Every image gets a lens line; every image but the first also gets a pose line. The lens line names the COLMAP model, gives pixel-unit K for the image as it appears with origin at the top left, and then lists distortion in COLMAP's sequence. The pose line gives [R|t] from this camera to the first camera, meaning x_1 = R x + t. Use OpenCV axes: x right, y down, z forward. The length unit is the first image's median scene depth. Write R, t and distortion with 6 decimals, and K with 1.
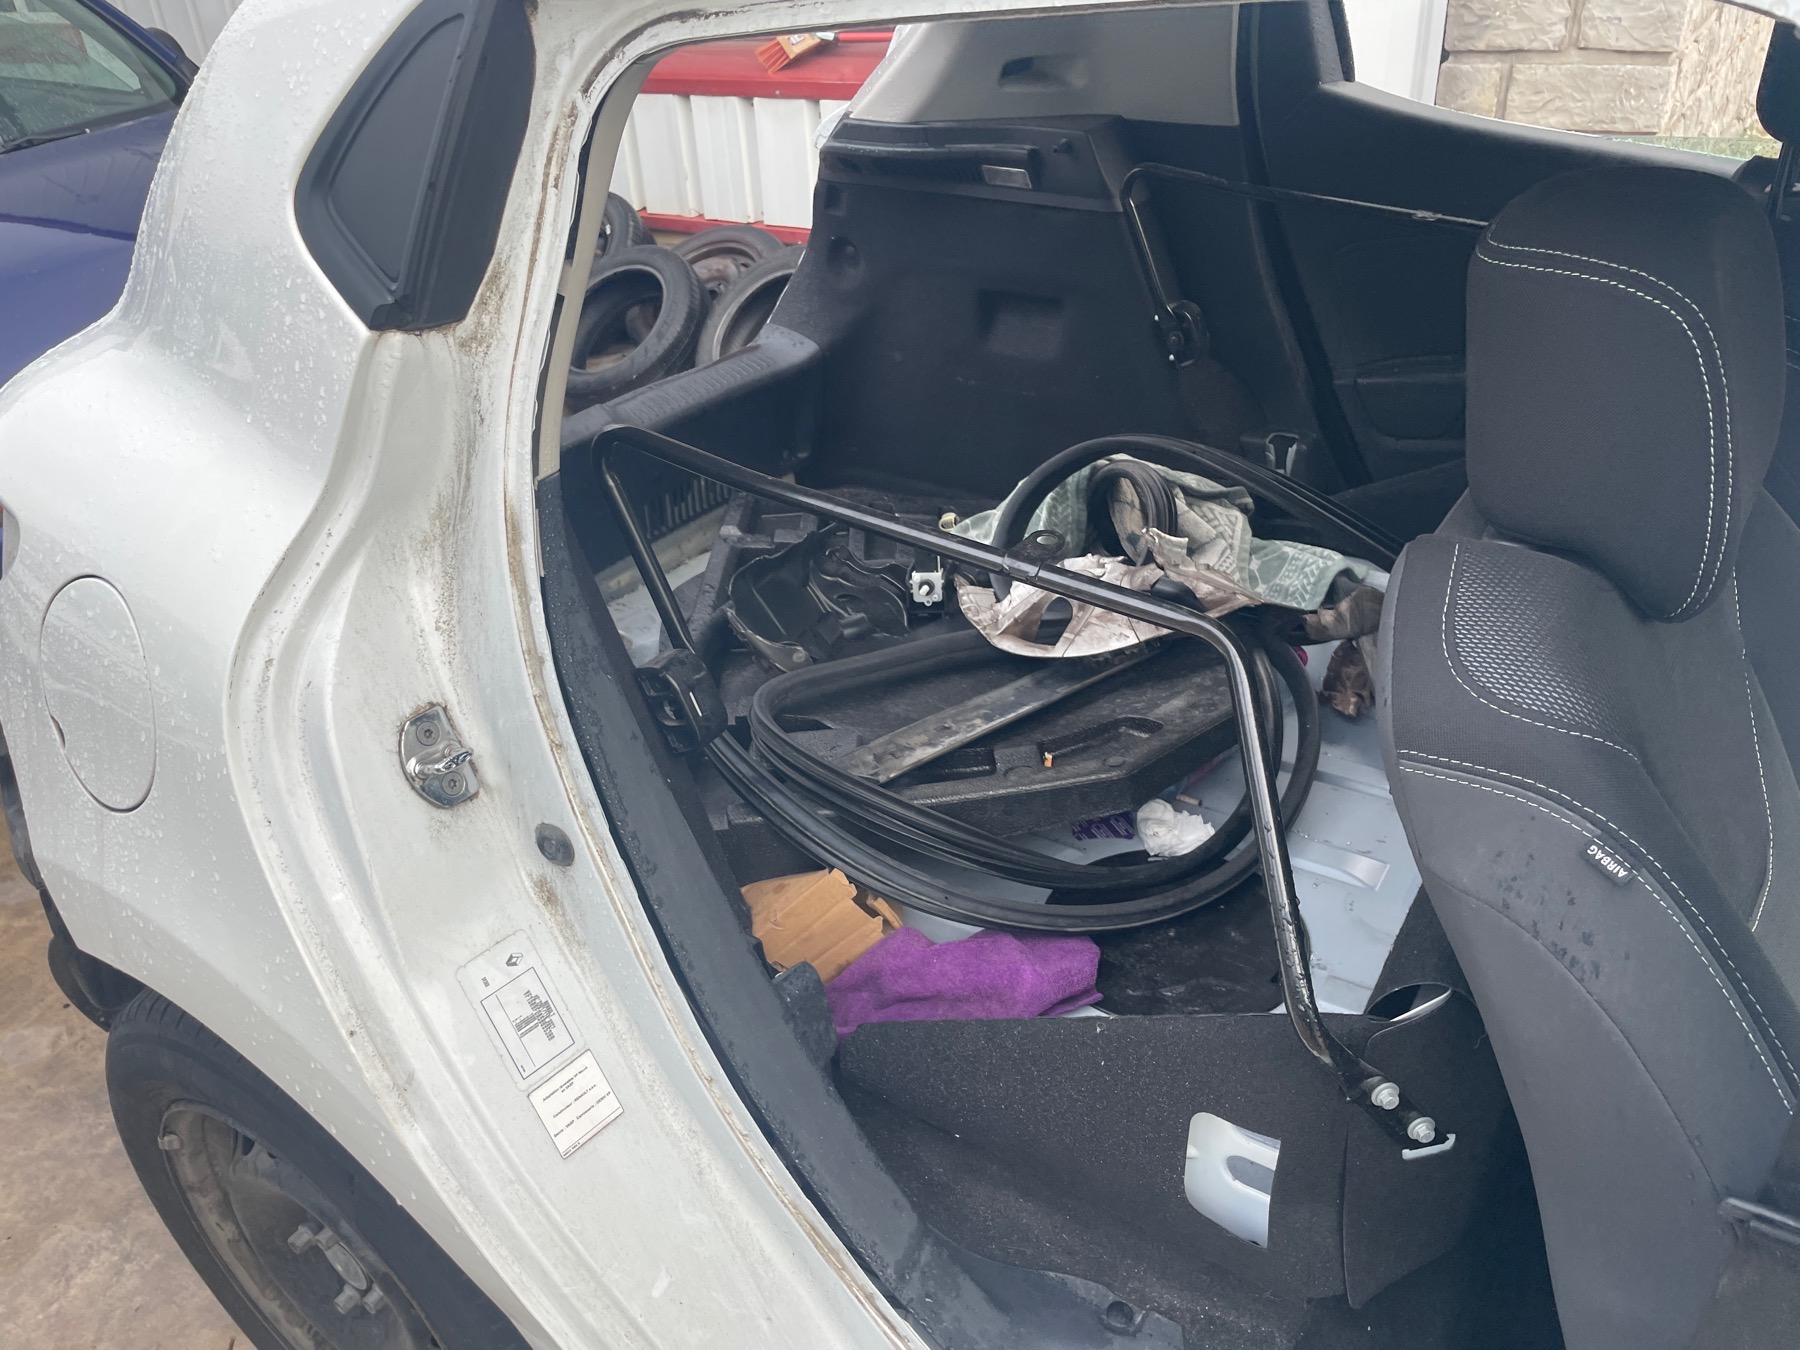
lens RADIAL K [[1366.0, 0, 897.7], [0, 1366.0, 632.6], [0, 0, 1]] dist [0.055915, -0.076605]
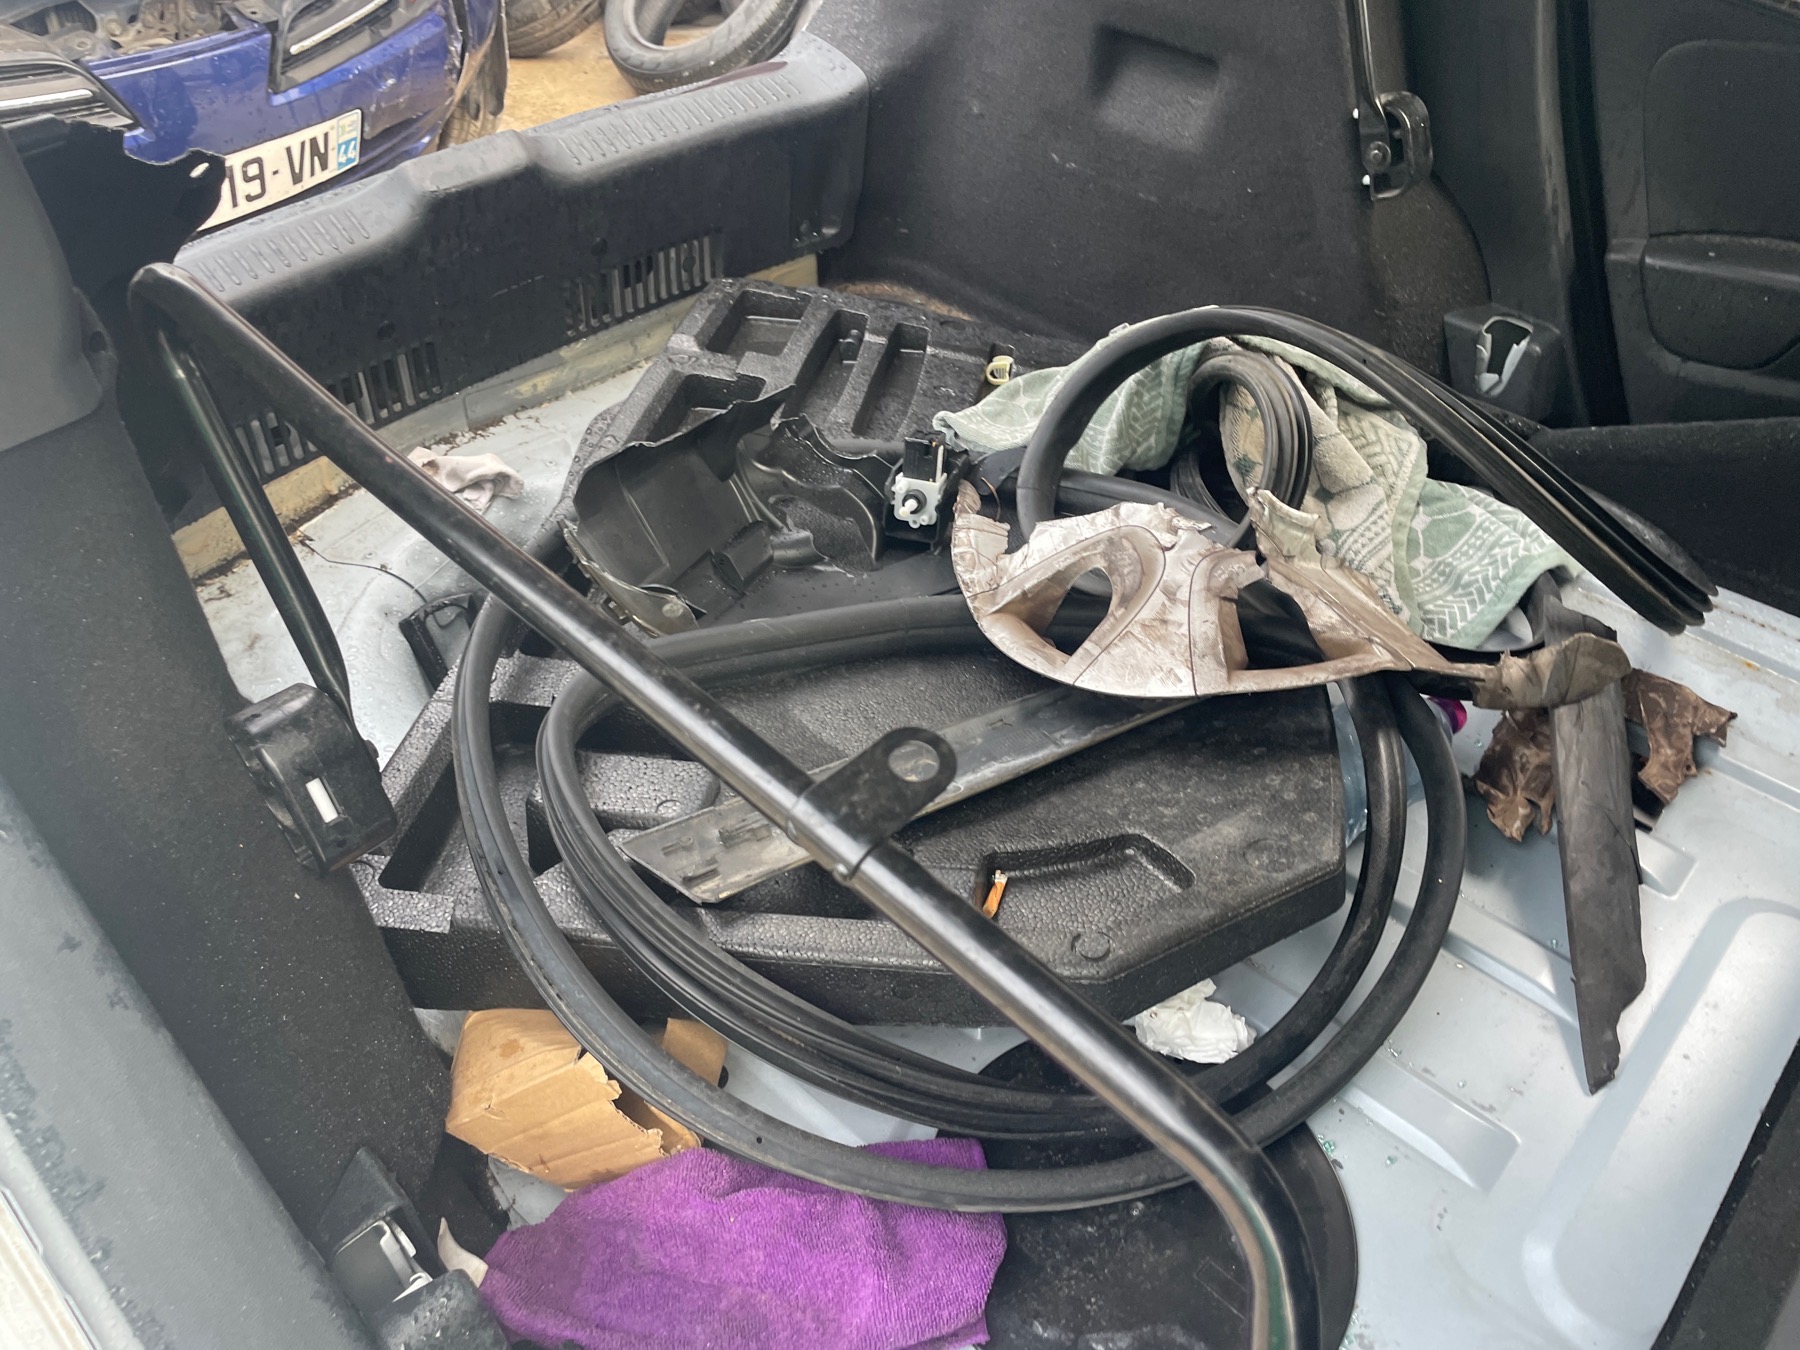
lens RADIAL K [[1366.0, 0, 903.9], [0, 1366.0, 660.8], [0, 0, 1]] dist [0.058422, -0.099255]
pose [[0.983637, 0.168663, -0.063327, 0.069533], [-0.150593, 0.962683, 0.224862, -0.104401], [0.098890, -0.211646, 0.972331, 0.324192]]
